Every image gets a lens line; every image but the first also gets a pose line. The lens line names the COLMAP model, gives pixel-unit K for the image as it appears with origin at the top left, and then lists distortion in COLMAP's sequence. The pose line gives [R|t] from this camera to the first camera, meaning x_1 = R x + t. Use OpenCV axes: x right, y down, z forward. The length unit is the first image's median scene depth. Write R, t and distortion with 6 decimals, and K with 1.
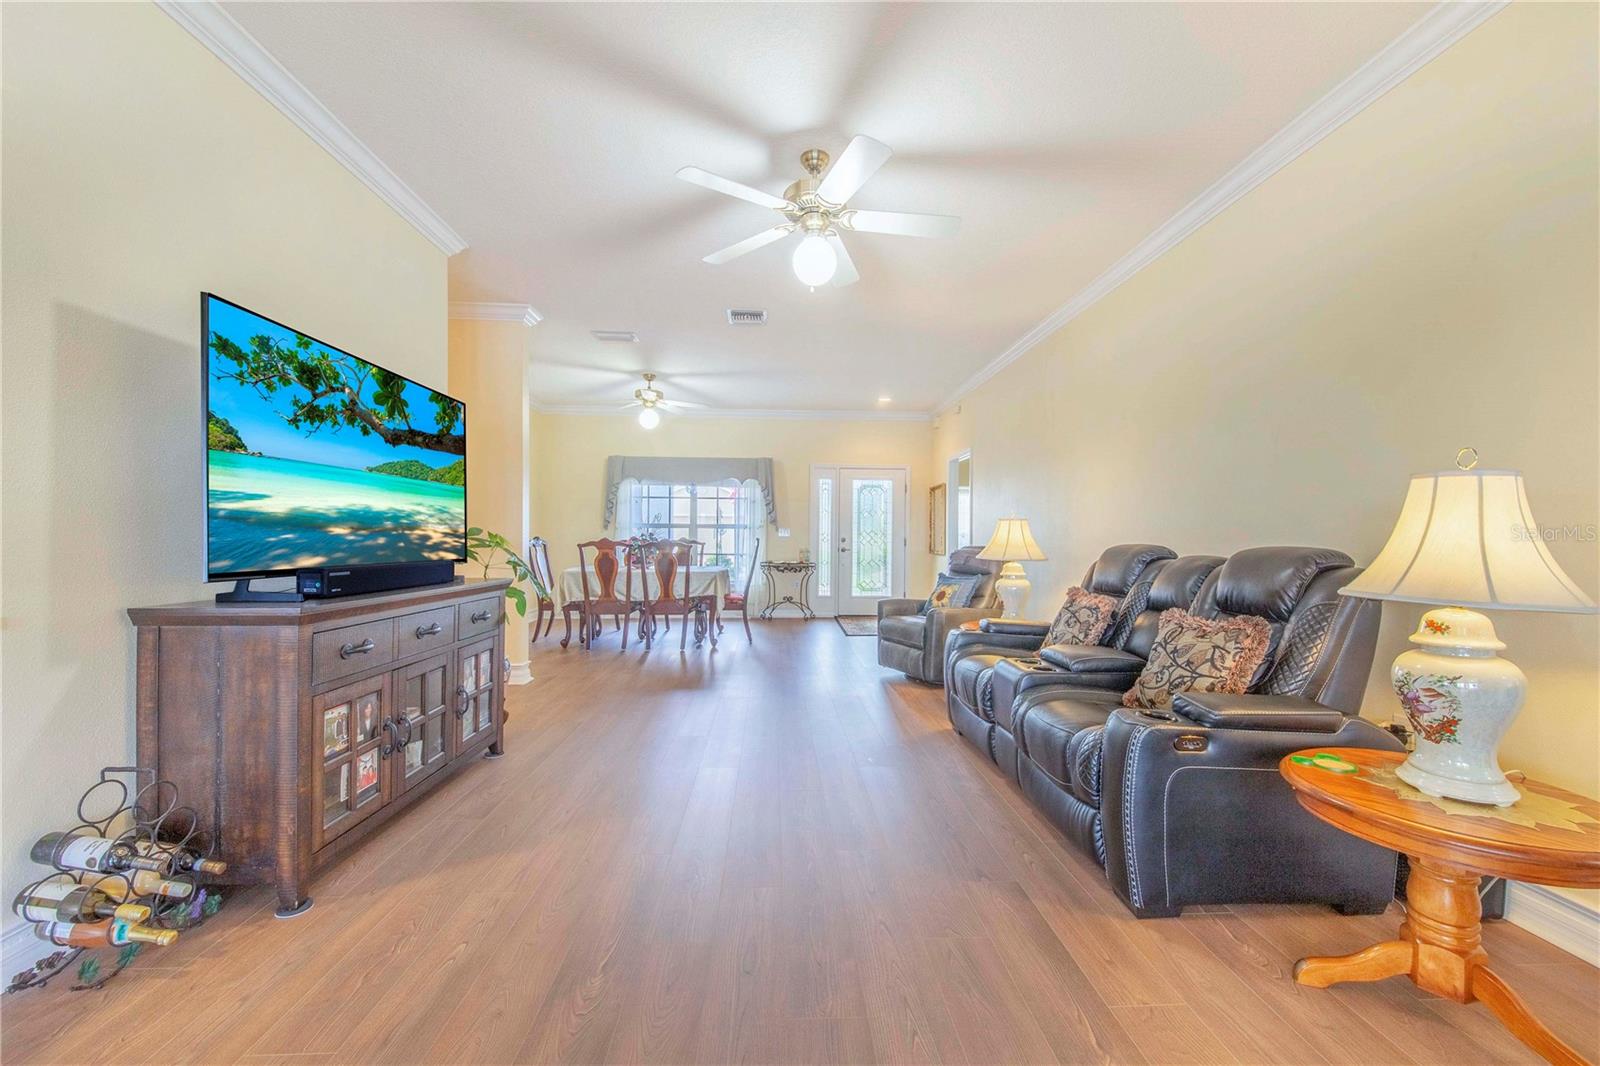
lens RADIAL K [[625.0, 0, 795.8], [0, 625.0, 535.9], [0, 0, 1]] dist [-0.007455, -0.002537]
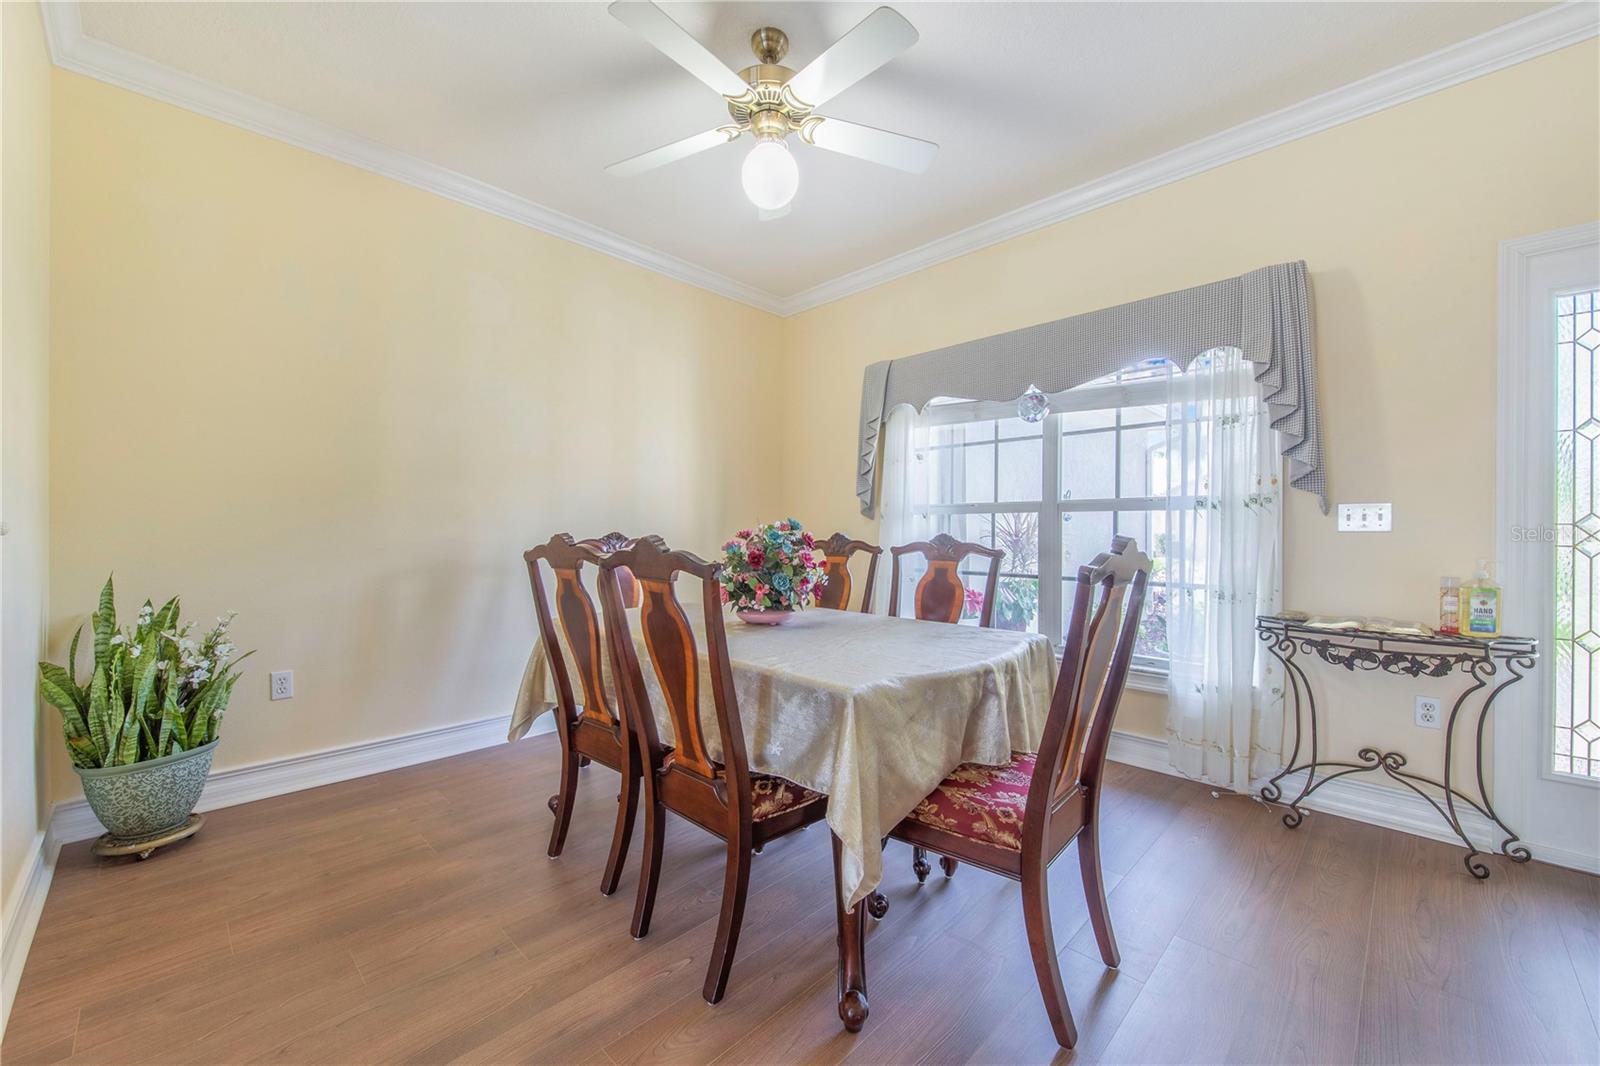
lens RADIAL K [[625.0, 0, 788.7], [0, 625.0, 532.5], [0, 0, 1]] dist [-0.007455, -0.002537]
pose [[0.688205, -0.009485, -0.725454, 0.006038], [-0.001521, 0.999893, -0.014516, 0.006168], [0.725514, 0.011093, 0.688118, 0.624578]]
